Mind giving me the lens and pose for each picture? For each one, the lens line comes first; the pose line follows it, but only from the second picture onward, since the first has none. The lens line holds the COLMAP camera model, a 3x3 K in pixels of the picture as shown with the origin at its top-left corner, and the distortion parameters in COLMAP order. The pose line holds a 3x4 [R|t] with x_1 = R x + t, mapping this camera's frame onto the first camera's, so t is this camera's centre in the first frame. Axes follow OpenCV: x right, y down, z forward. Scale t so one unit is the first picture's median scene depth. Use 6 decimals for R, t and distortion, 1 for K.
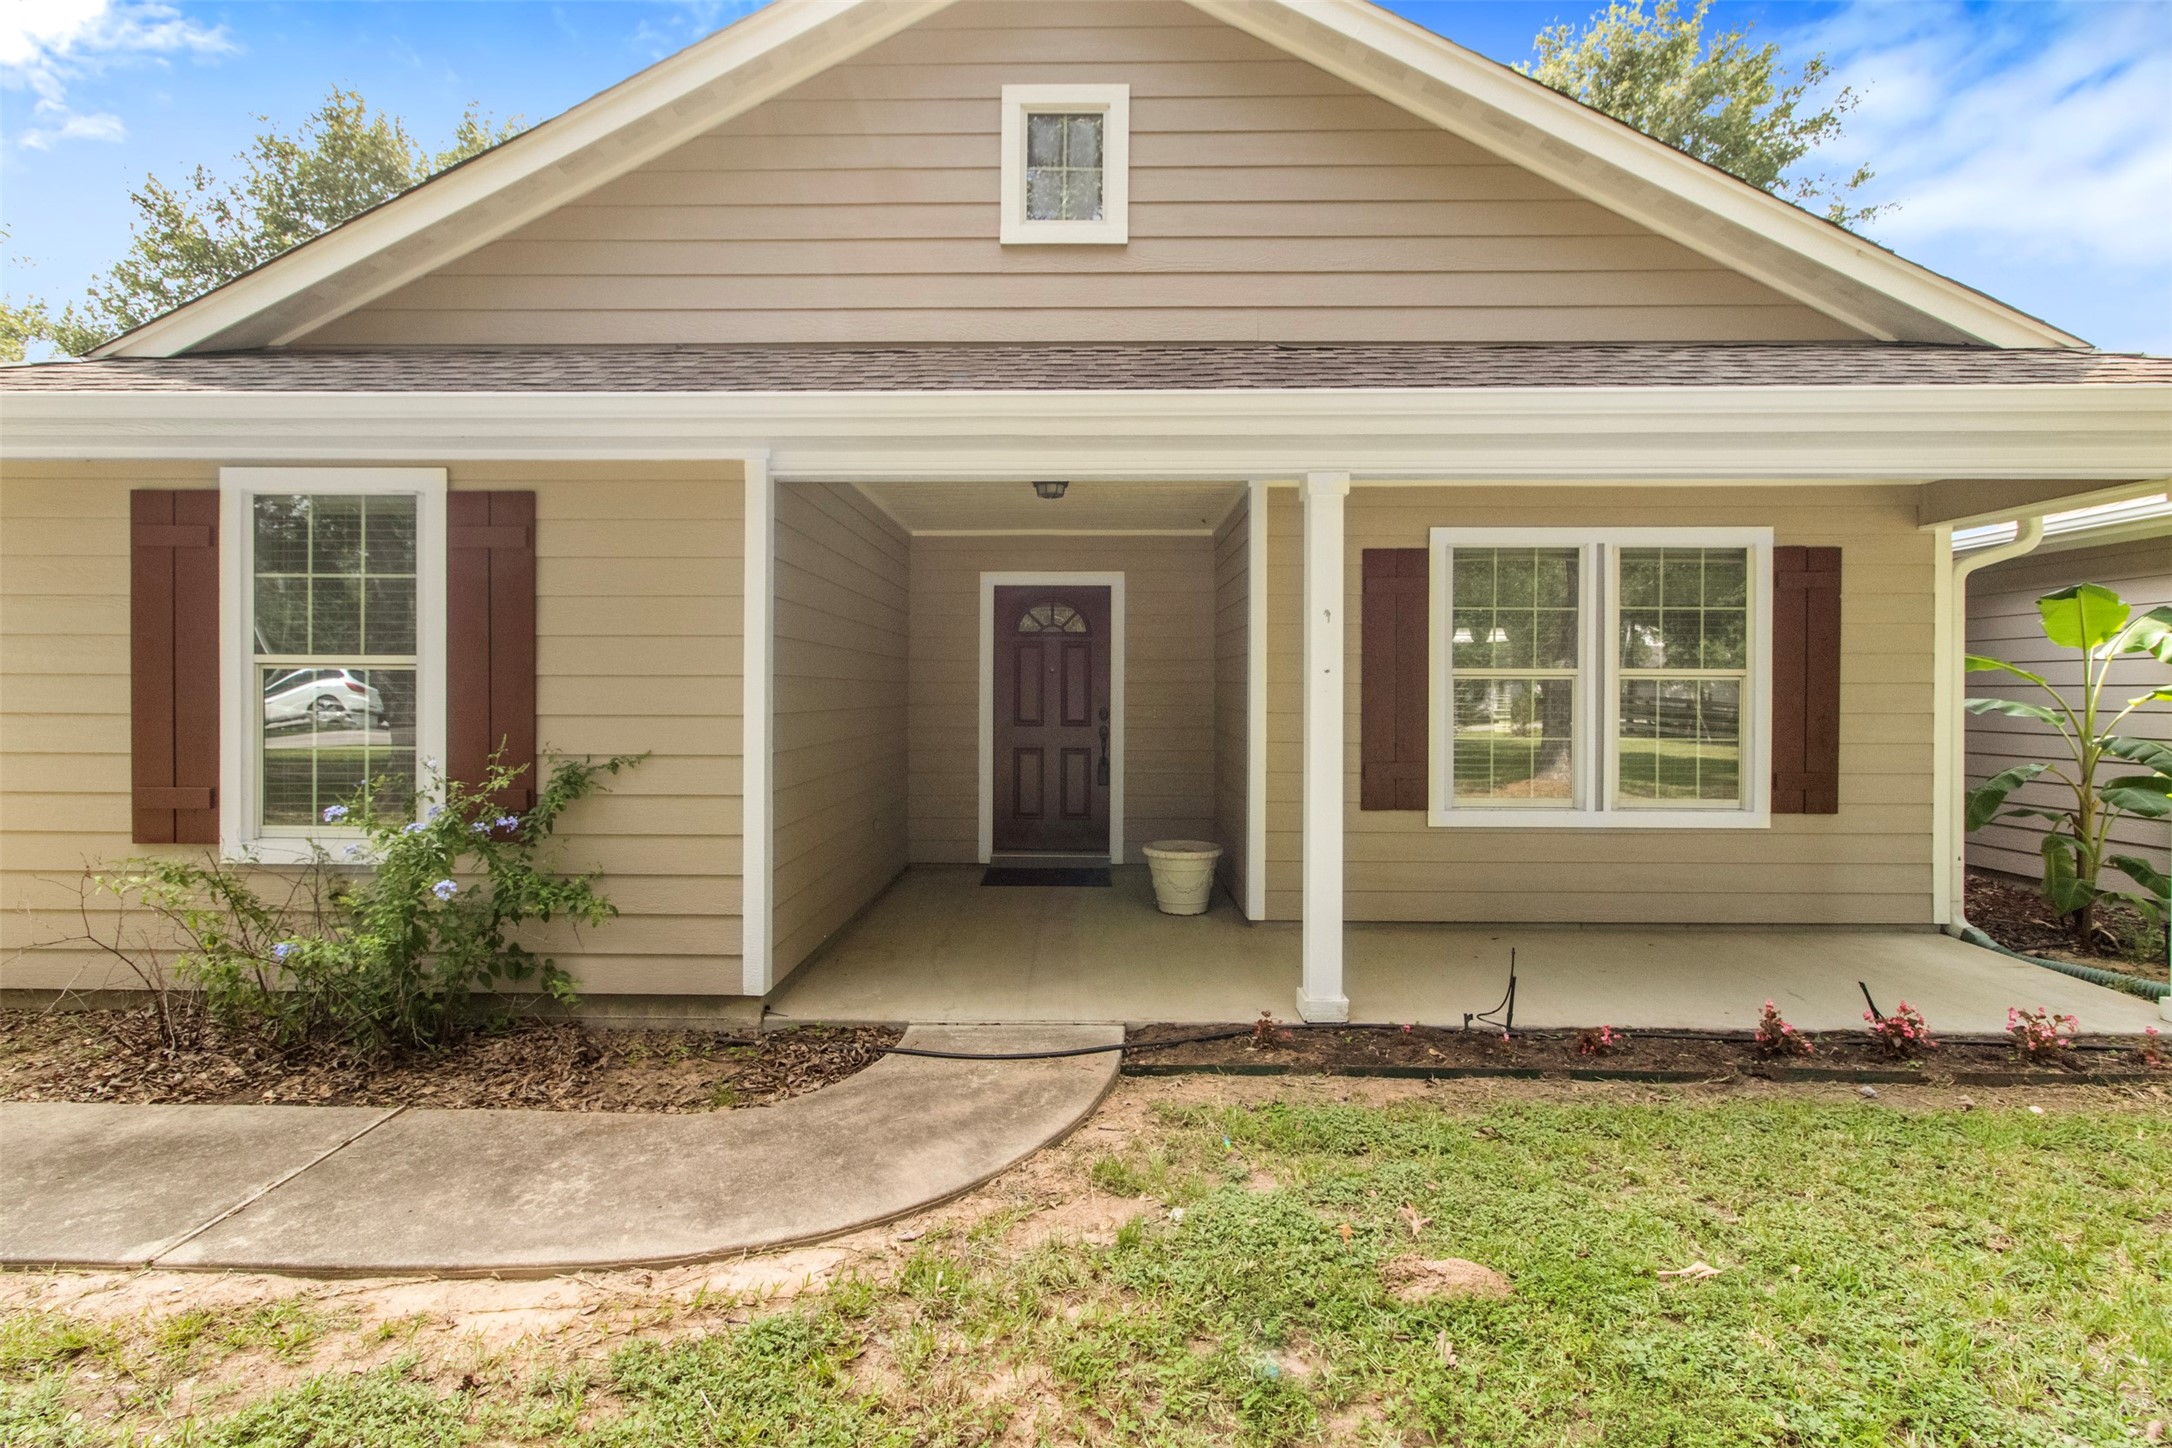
lens RADIAL K [[1018.0, 0, 1059.7], [0, 1018.0, 684.6], [0, 0, 1]] dist [0.002219, 0.000251]
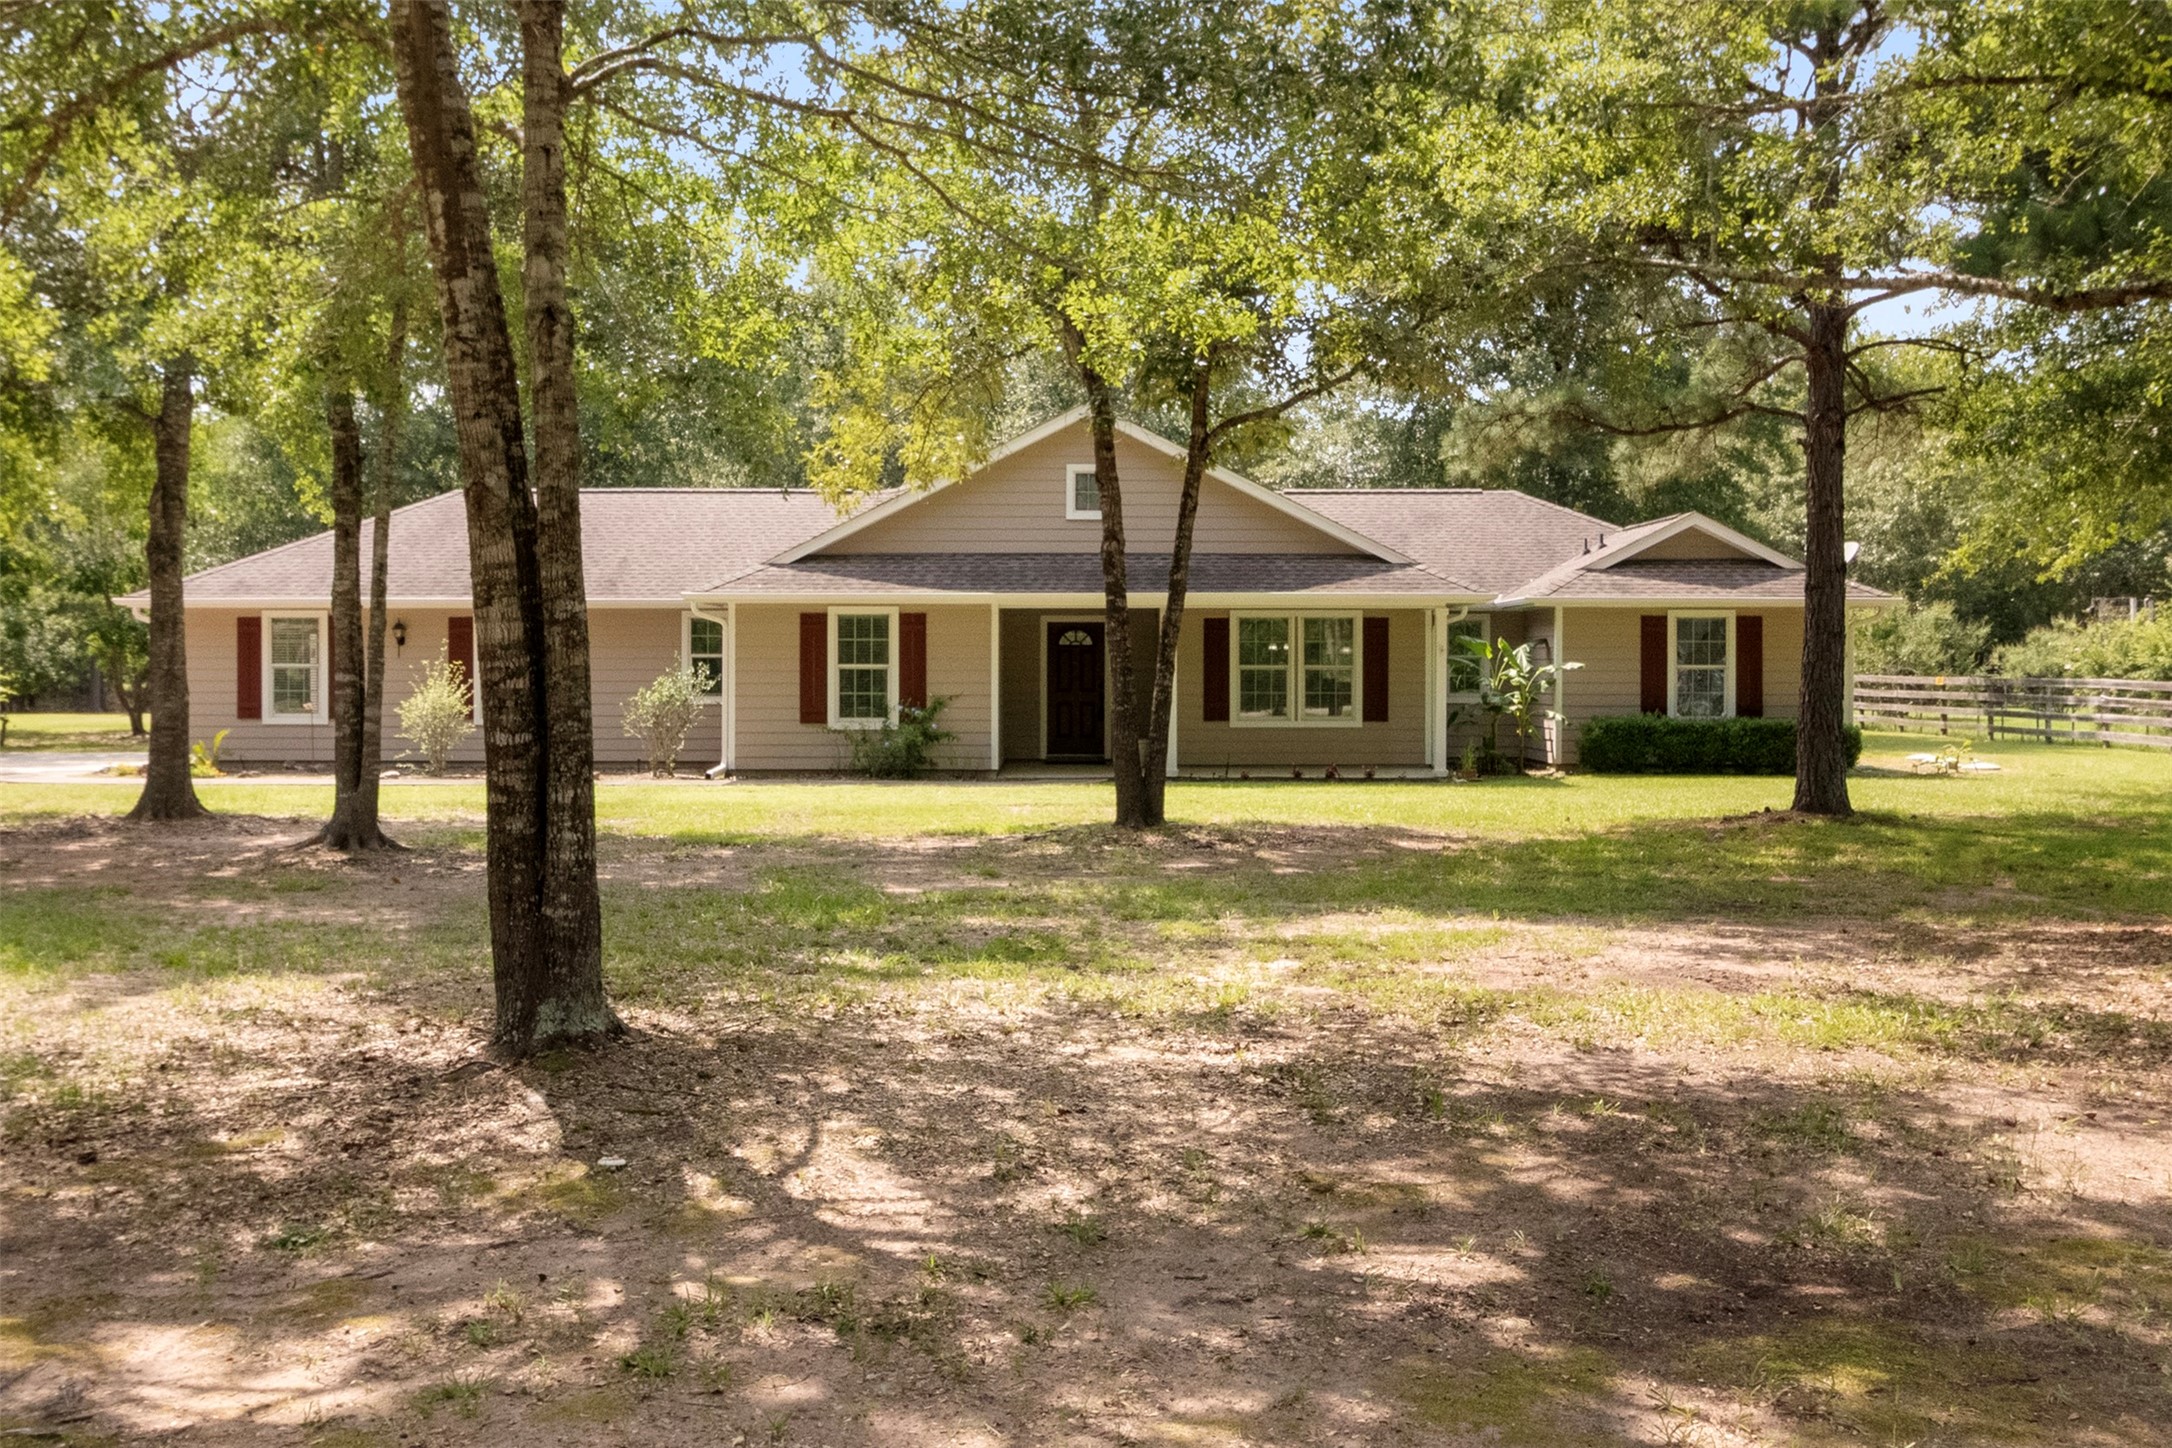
lens RADIAL K [[1018.0, 0, 1059.7], [0, 1018.0, 684.6], [0, 0, 1]] dist [0.002219, 0.000251]
pose [[0.999957, -0.006156, 0.006920, -0.101025], [0.006050, 0.999865, 0.015268, -0.007633], [-0.007013, -0.015225, 0.999859, -1.901899]]
